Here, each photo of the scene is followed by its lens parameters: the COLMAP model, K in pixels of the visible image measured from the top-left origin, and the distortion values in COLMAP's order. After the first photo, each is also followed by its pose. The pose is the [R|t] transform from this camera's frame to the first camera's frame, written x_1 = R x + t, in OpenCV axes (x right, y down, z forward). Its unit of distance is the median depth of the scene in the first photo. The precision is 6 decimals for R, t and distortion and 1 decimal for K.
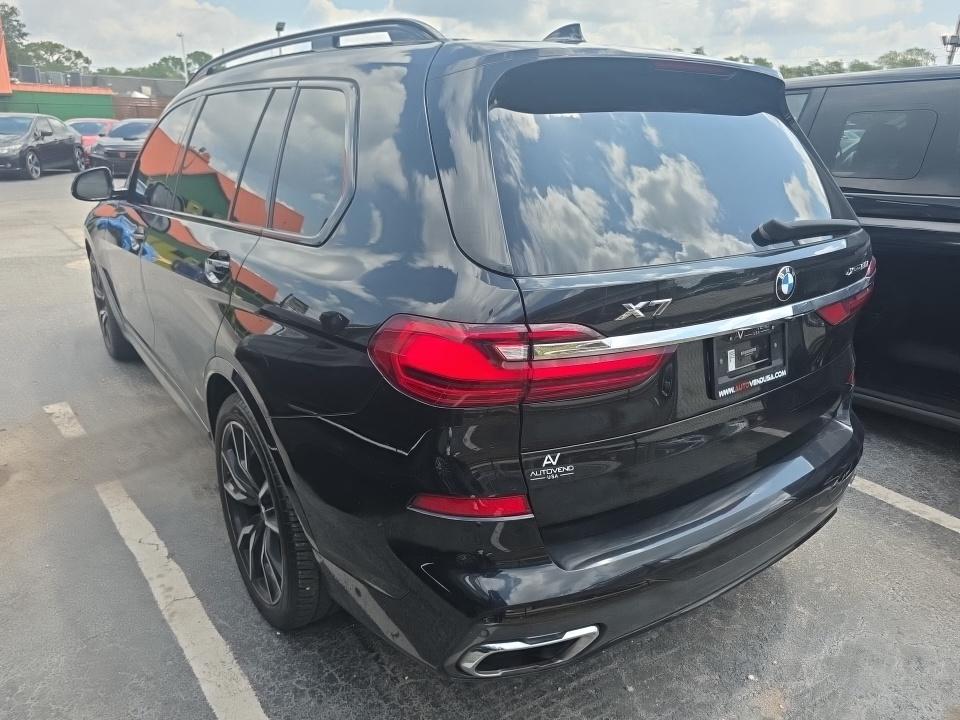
lens RADIAL K [[676.9, 0, 471.8], [0, 676.9, 357.4], [0, 0, 1]] dist [0.030277, -0.012012]
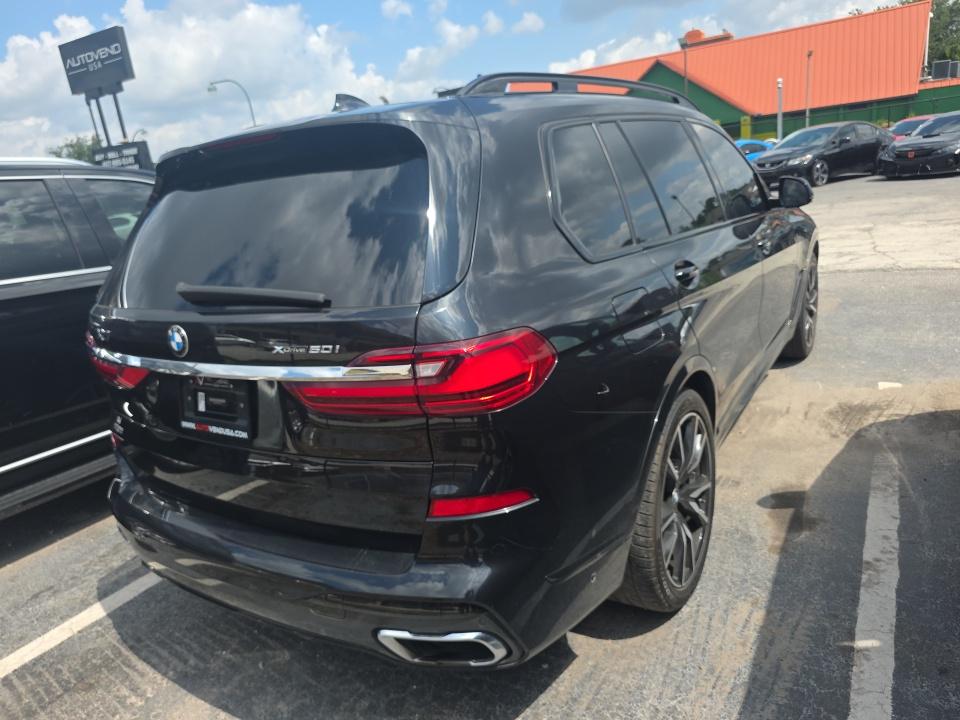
lens RADIAL K [[676.9, 0, 470.2], [0, 676.9, 367.5], [0, 0, 1]] dist [0.030277, -0.012012]
pose [[0.350790, 0.205711, -0.913580, 1.619919], [-0.186496, 0.971379, 0.147116, -0.312739], [0.917696, 0.118772, 0.379114, 1.004975]]
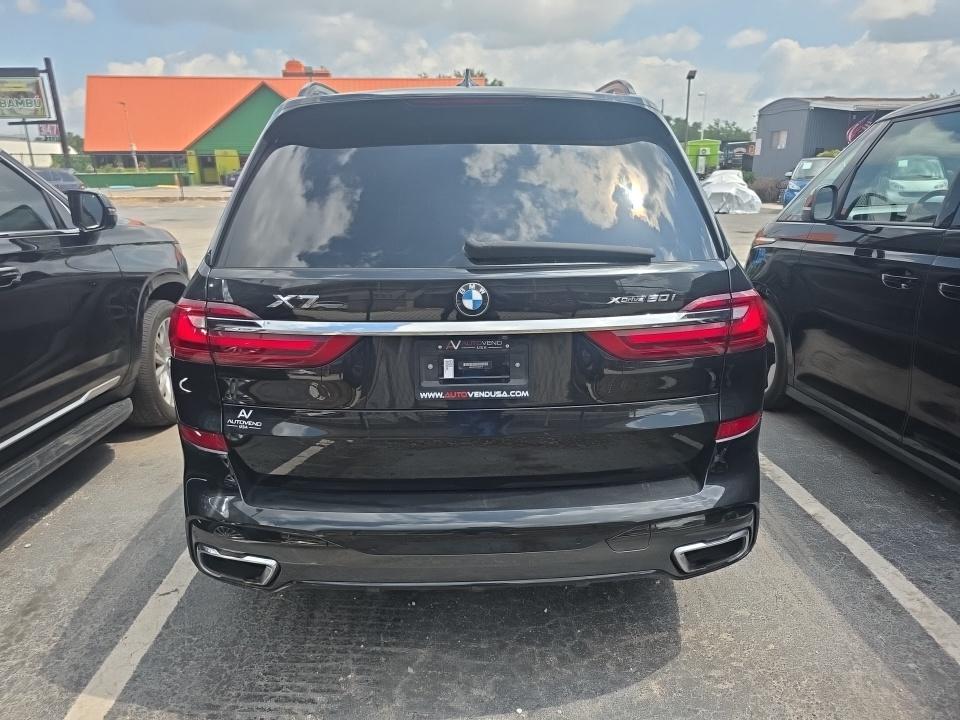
lens RADIAL K [[676.9, 0, 489.6], [0, 676.9, 351.1], [0, 0, 1]] dist [0.030277, -0.012012]
pose [[0.828860, 0.123513, -0.545652, 1.047186], [-0.159887, 0.986943, -0.019468, -0.012839], [0.536123, 0.103379, 0.837786, 0.141422]]
